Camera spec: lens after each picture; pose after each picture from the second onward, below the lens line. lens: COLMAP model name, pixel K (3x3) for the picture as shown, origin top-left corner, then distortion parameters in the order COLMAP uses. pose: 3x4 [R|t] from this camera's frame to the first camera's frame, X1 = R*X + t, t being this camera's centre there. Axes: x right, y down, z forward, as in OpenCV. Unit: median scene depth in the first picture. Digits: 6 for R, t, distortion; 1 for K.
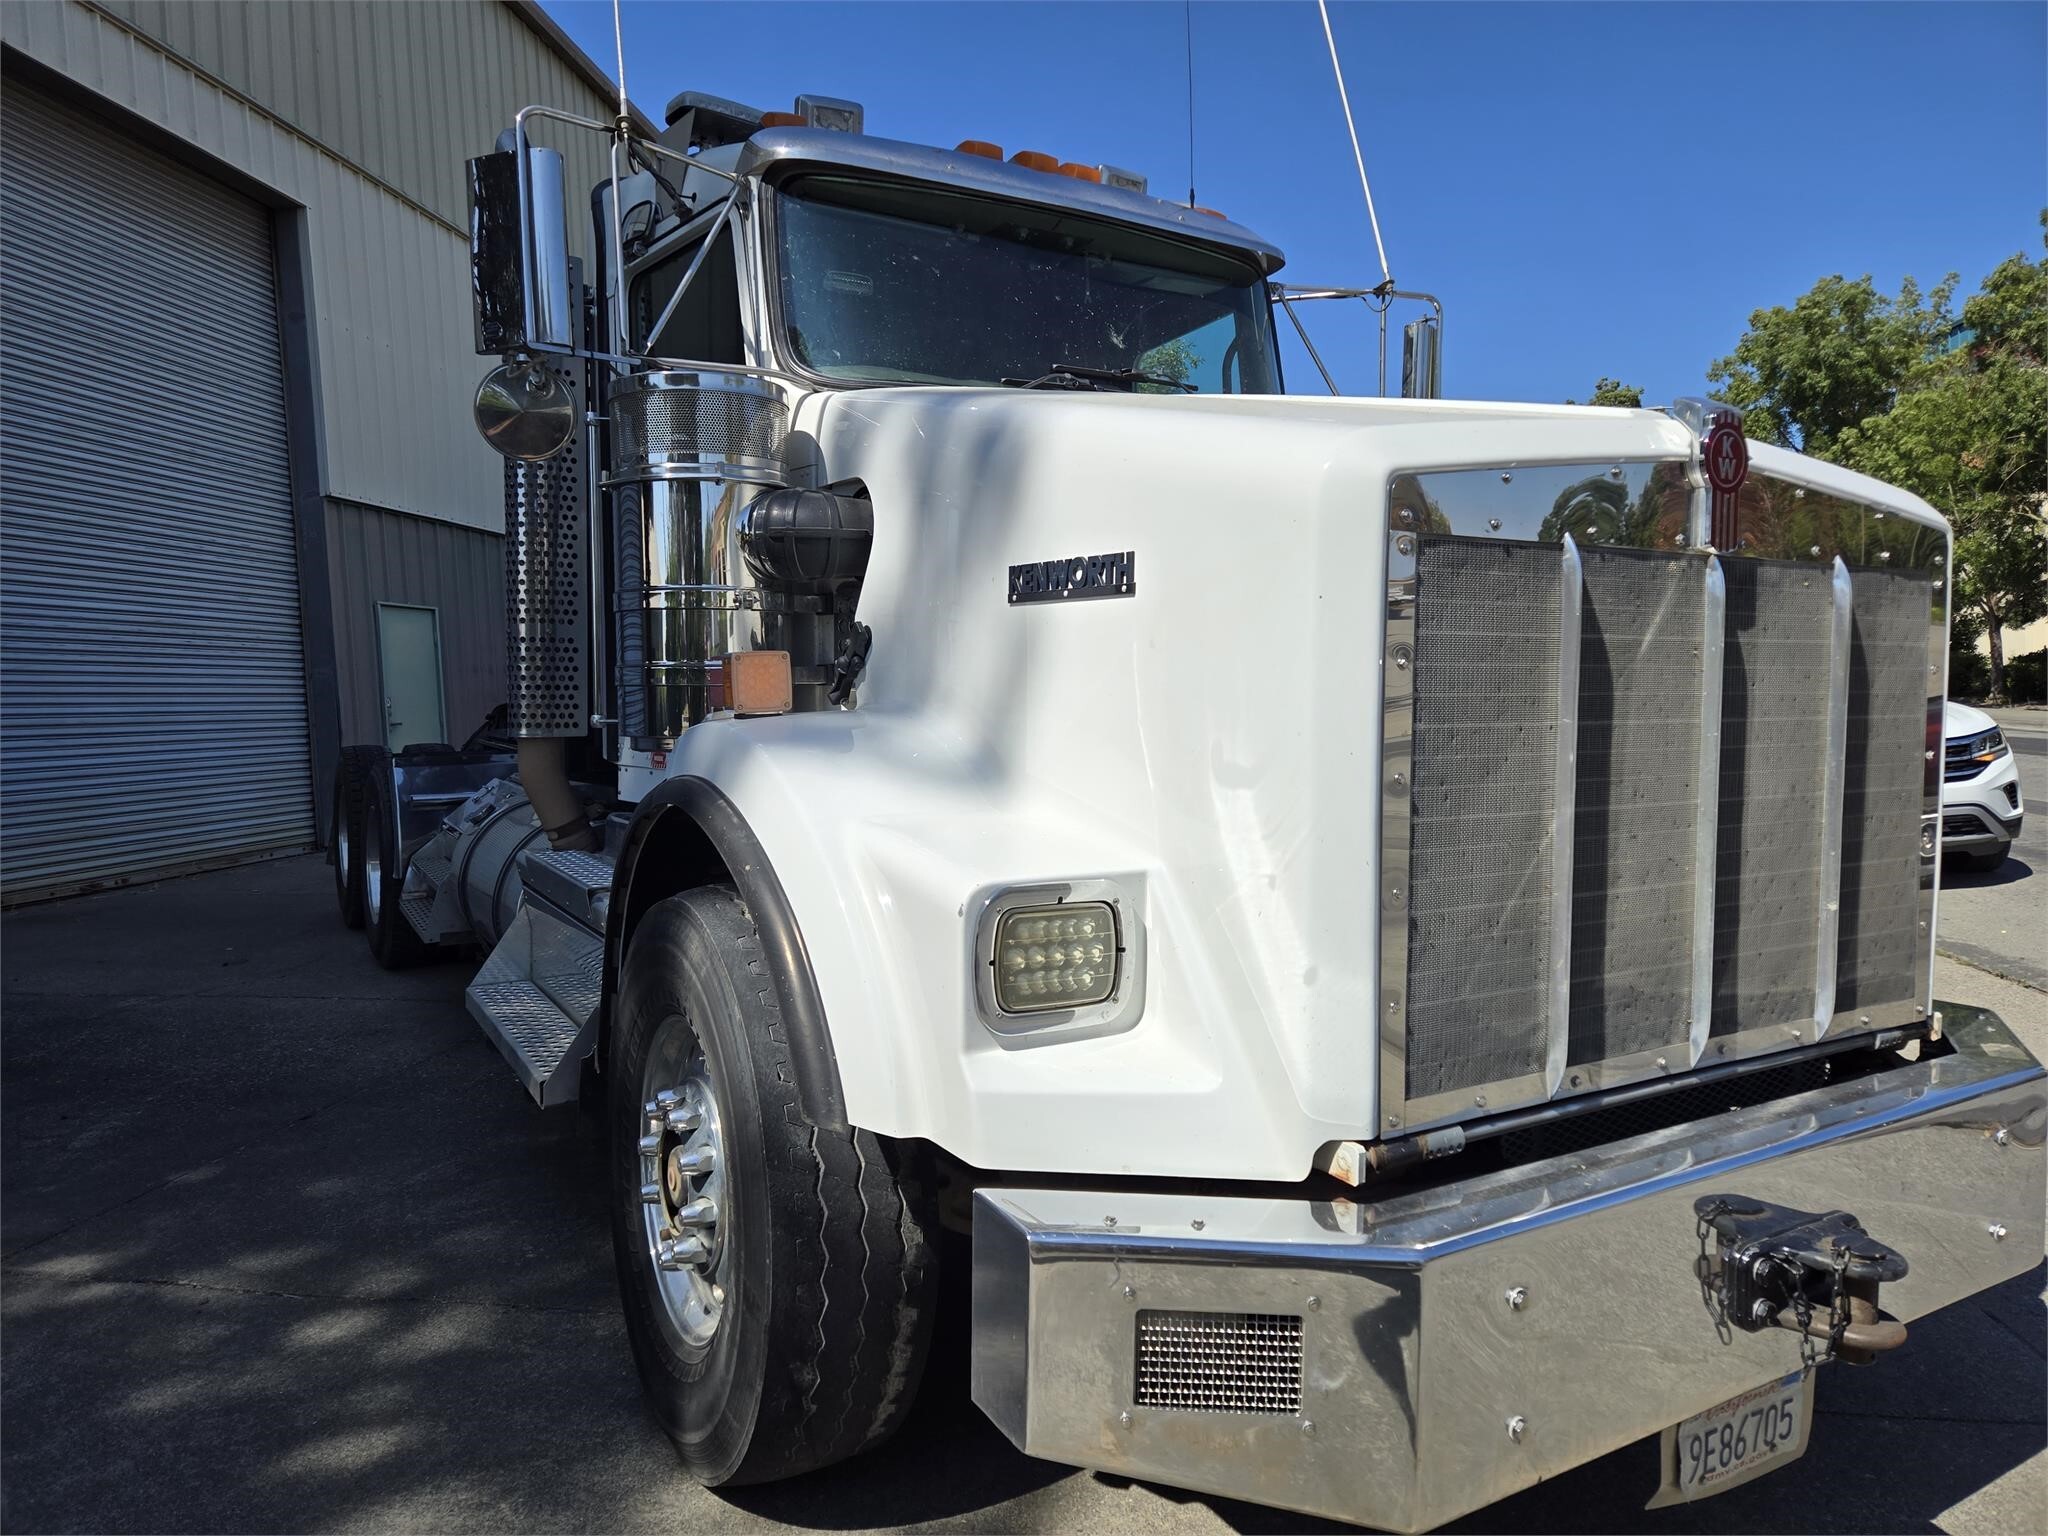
lens RADIAL K [[1375.5, 0, 1034.0], [0, 1375.5, 742.8], [0, 0, 1]] dist [0.080536, -0.067509]
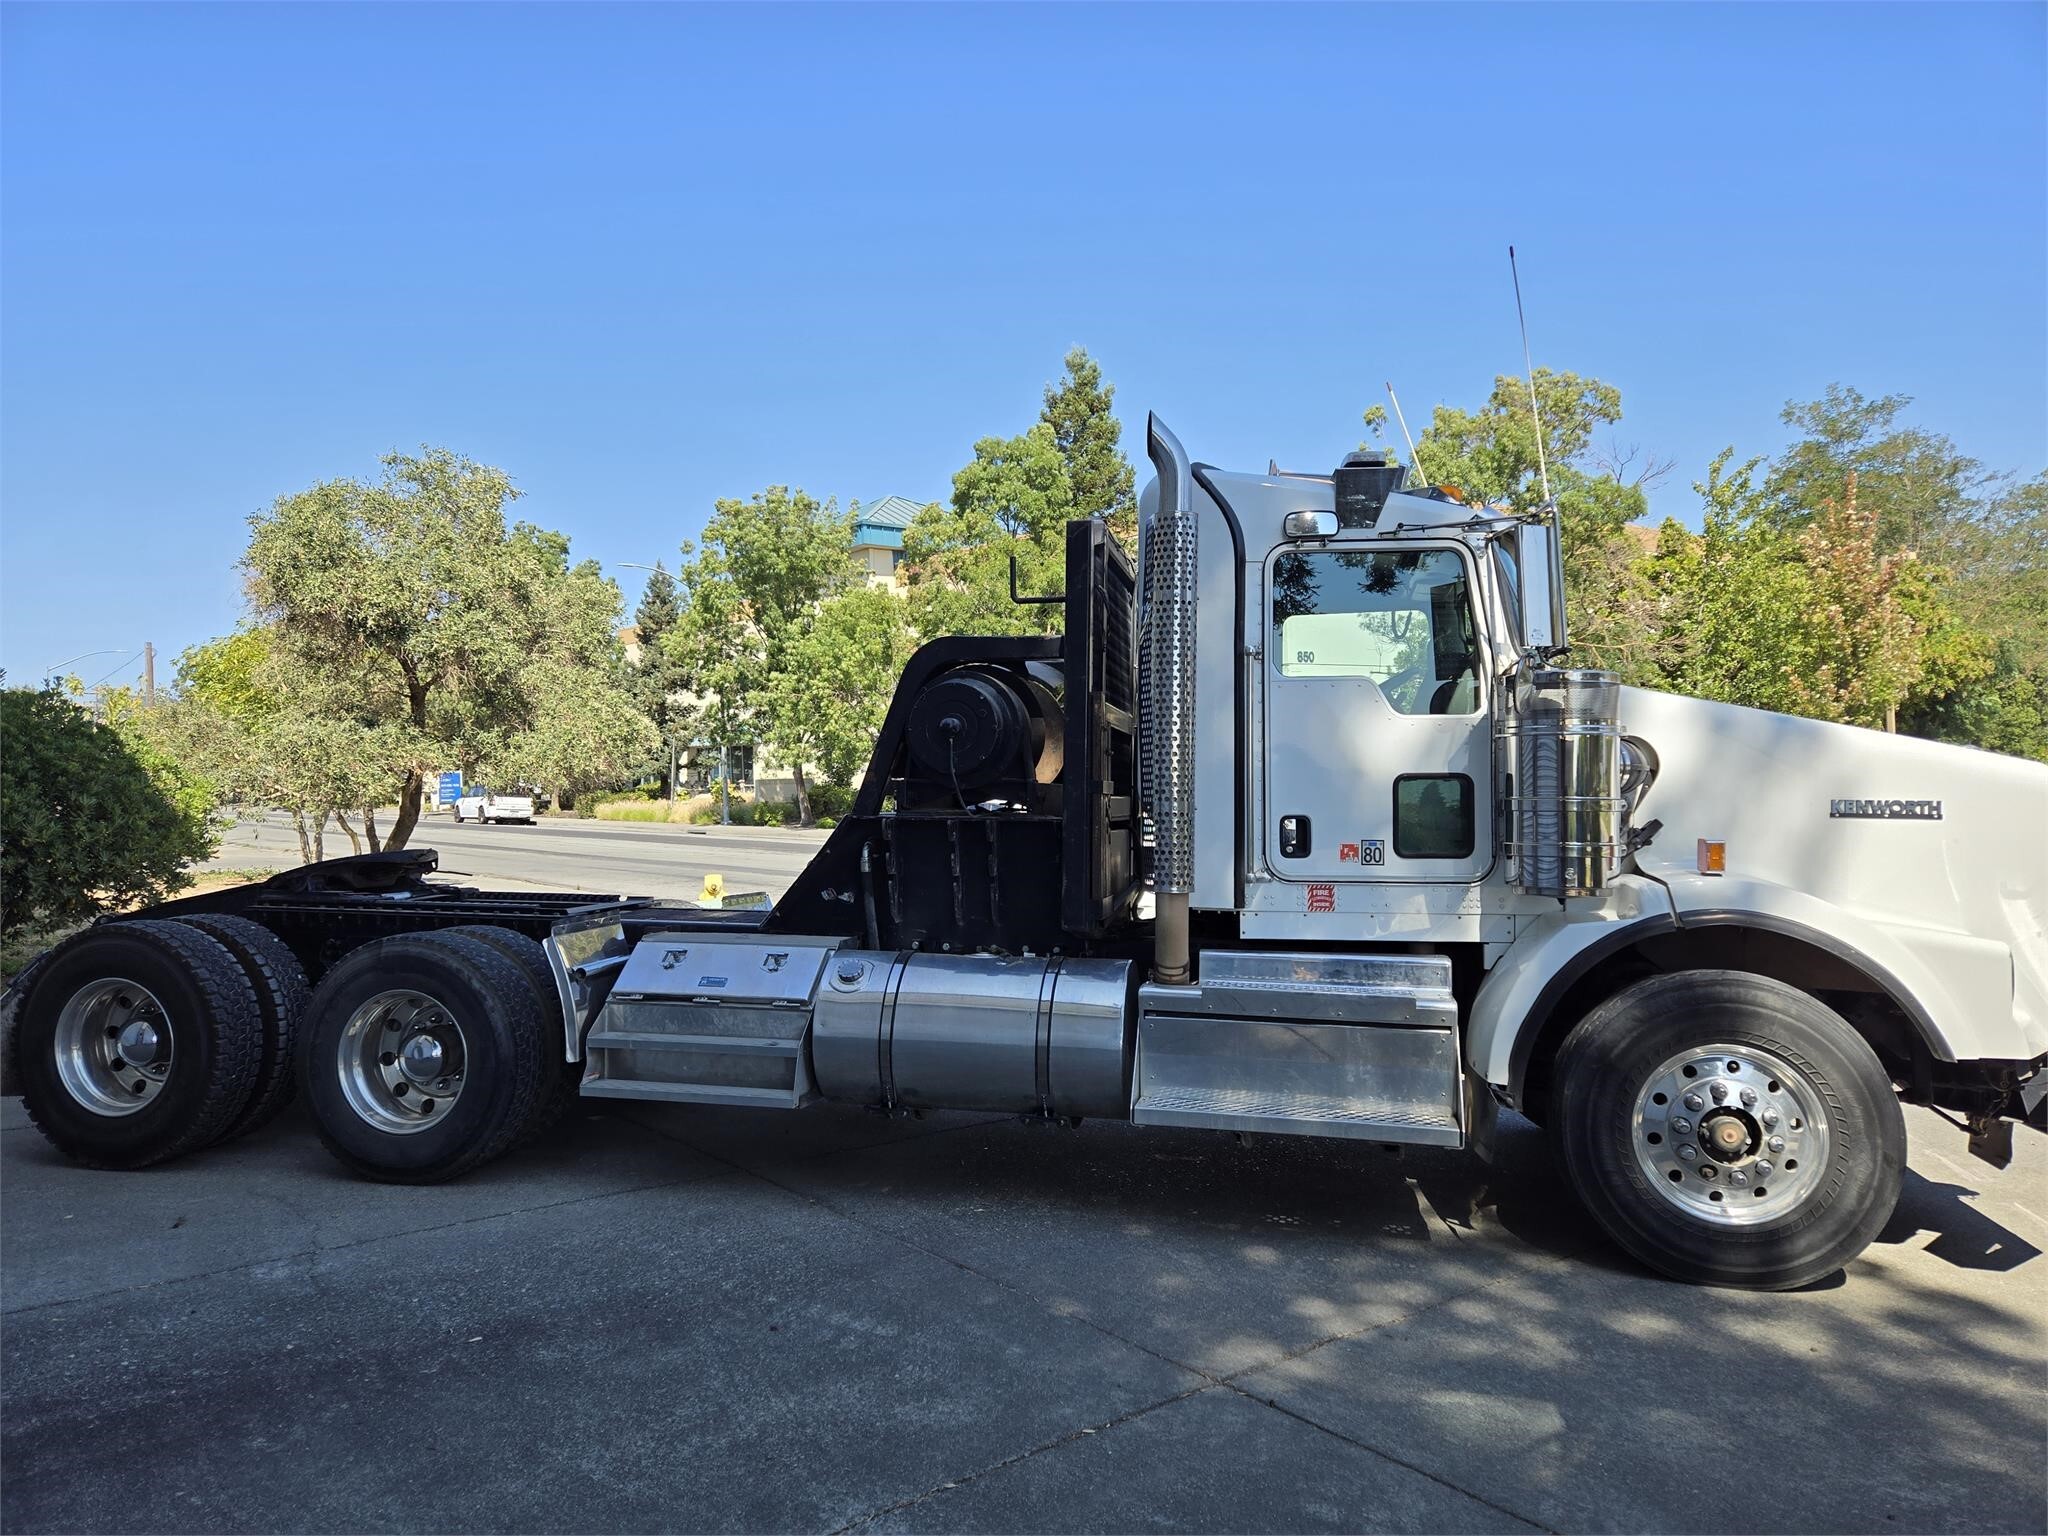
lens RADIAL K [[1375.5, 0, 1033.7], [0, 1375.5, 775.1], [0, 0, 1]] dist [0.080536, -0.067509]
pose [[0.675730, 0.023052, 0.736789, -2.205327], [0.024980, 0.998221, -0.054140, -0.074362], [-0.736726, 0.054989, 0.673952, 0.422134]]
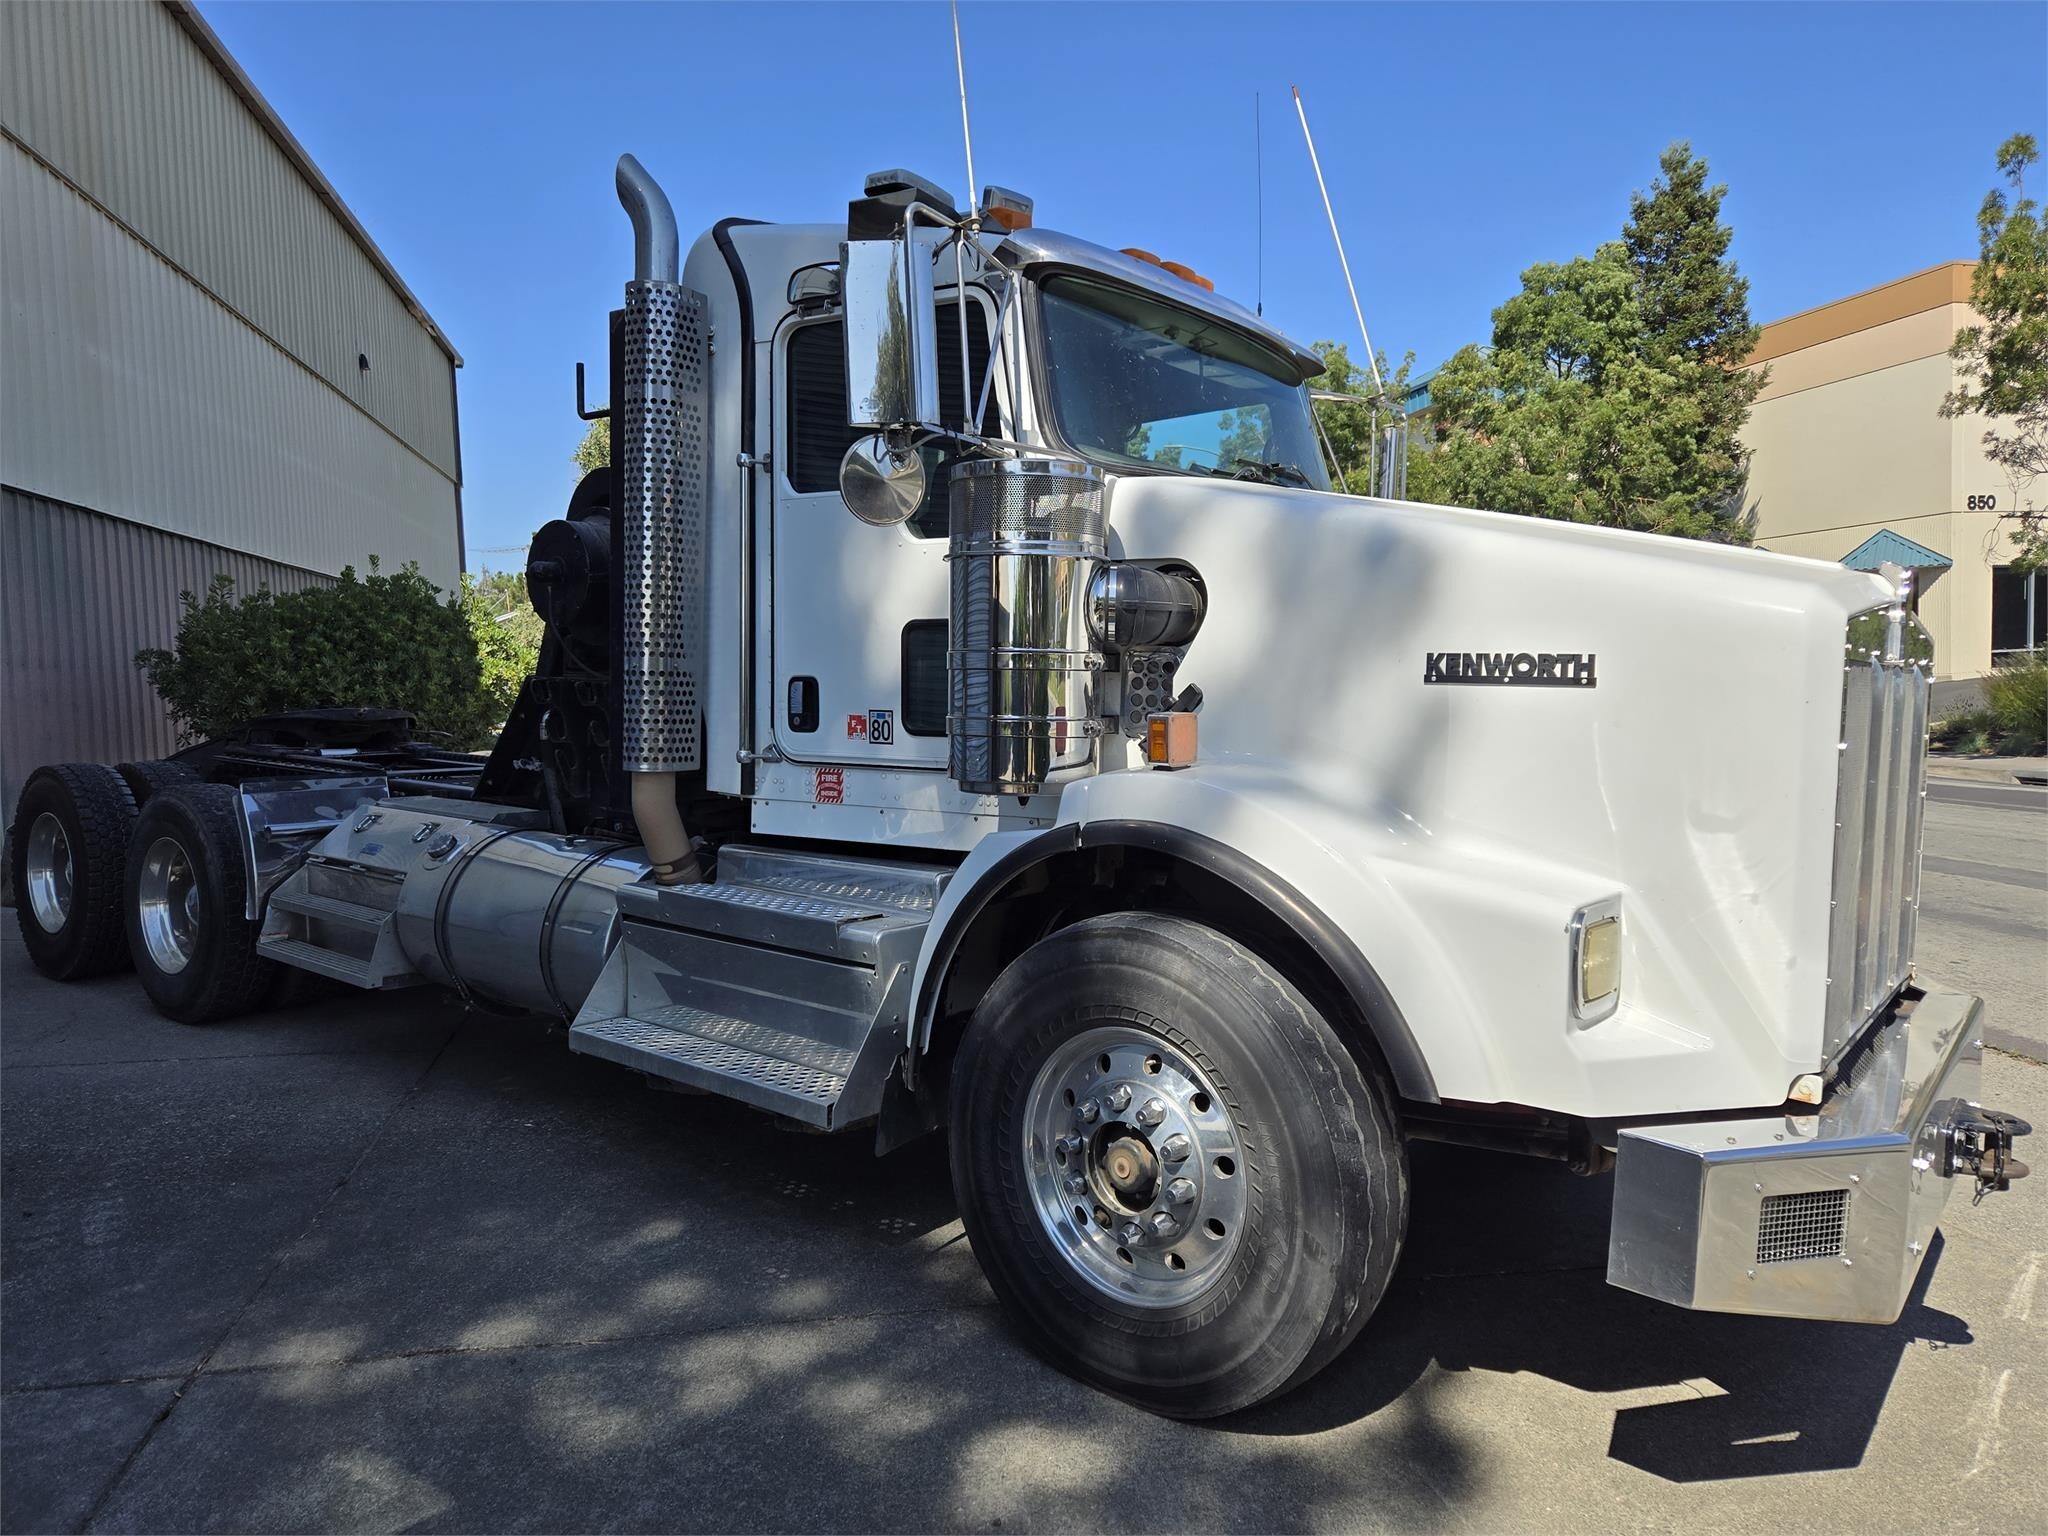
lens RADIAL K [[1375.5, 0, 1077.8], [0, 1375.5, 758.4], [0, 0, 1]] dist [0.080536, -0.067509]
pose [[0.930171, -0.003268, 0.367113, -0.718477], [-0.001641, 0.999913, 0.013060, -0.044059], [-0.367124, -0.012751, 0.930085, -0.057202]]
